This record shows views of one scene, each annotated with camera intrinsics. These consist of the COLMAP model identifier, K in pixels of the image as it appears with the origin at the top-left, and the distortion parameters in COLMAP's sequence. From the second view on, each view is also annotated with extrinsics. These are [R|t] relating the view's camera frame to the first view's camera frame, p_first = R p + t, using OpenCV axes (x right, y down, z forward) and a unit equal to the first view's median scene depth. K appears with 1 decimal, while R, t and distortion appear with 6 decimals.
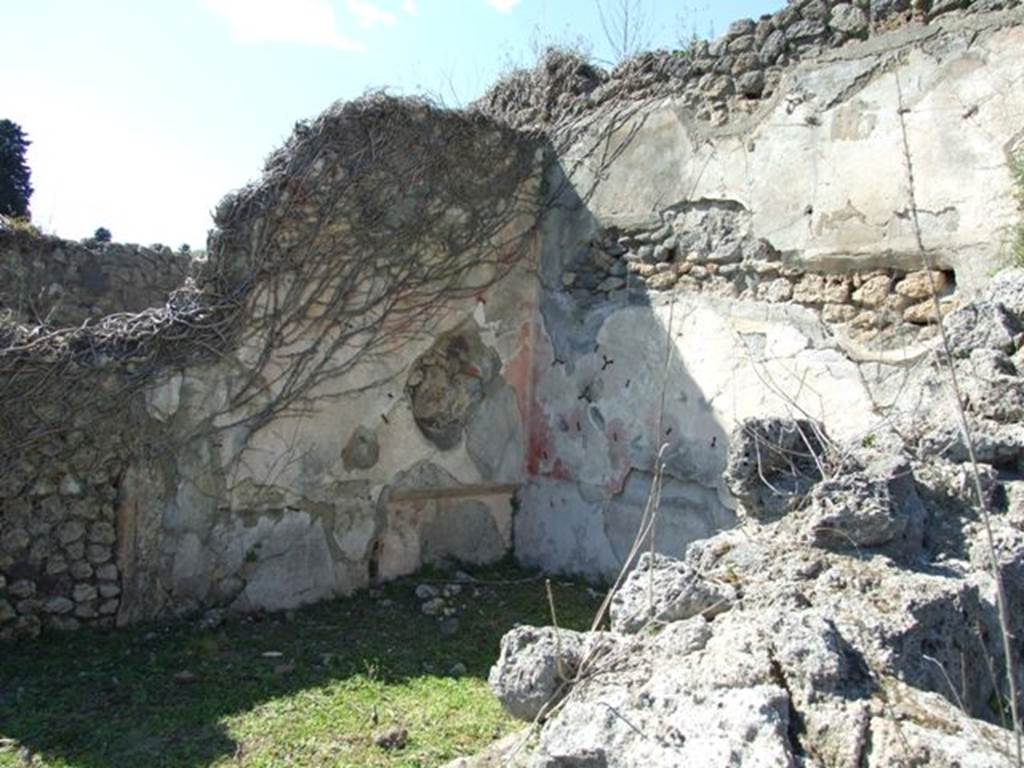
lens RADIAL K [[813.7, 0, 512.0], [0, 813.7, 384.0], [0, 0, 1]] dist [-0.071716, 0.080870]
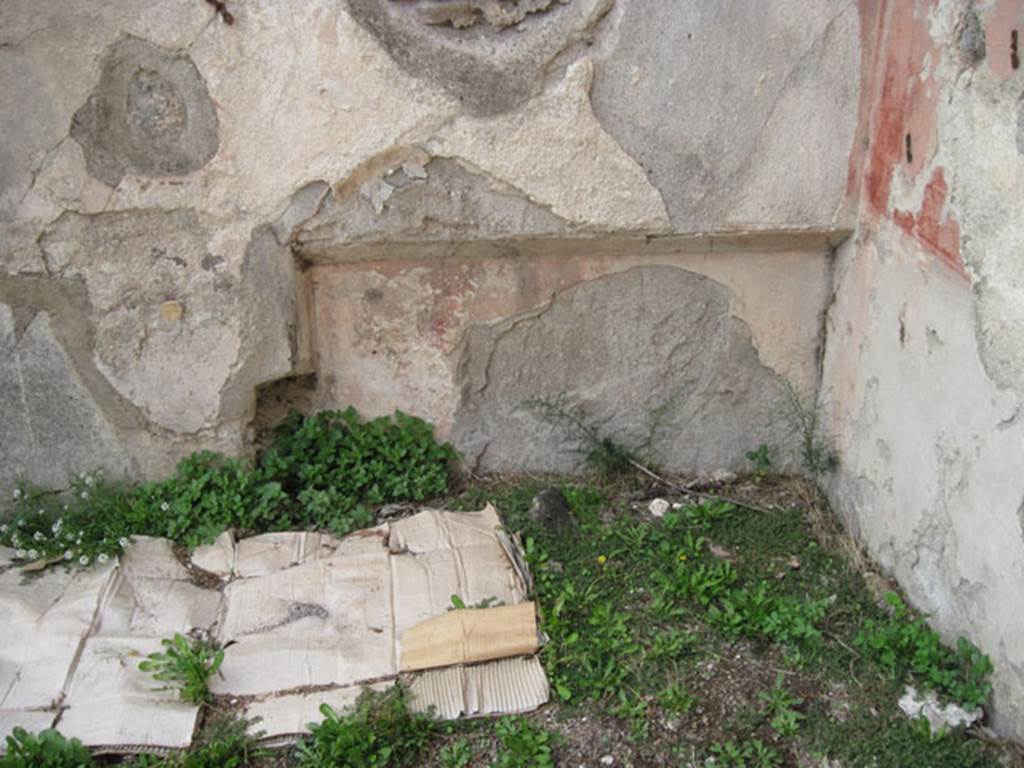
lens RADIAL K [[1066.6, 0, 514.0], [0, 1066.6, 412.6], [0, 0, 1]] dist [-0.107684, 0.023350]
pose [[0.785785, 0.236716, -0.571409, 0.186632], [0.037450, 0.903957, 0.425980, 0.020255], [0.617365, -0.356127, 0.701451, 0.797111]]
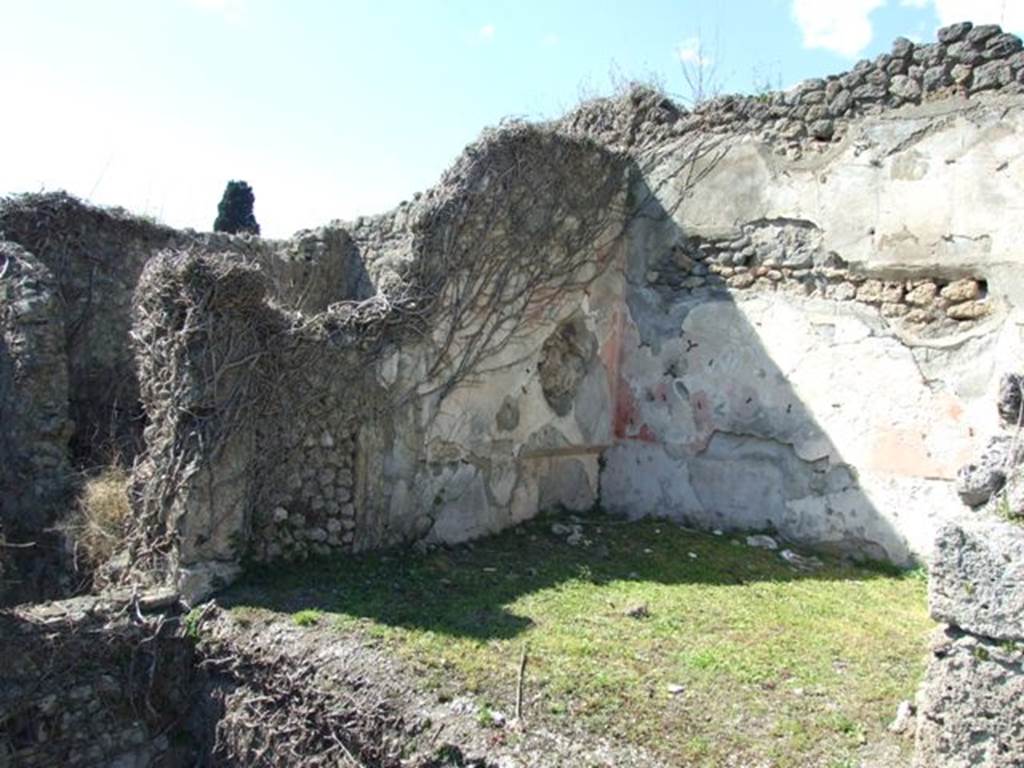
lens RADIAL K [[813.7, 0, 512.0], [0, 813.7, 384.0], [0, 0, 1]] dist [-0.071716, 0.080870]
pose [[0.994676, 0.005010, 0.102926, -0.319015], [-0.007038, 0.999788, 0.019355, 0.011347], [-0.102807, -0.019976, 0.994501, -0.229229]]
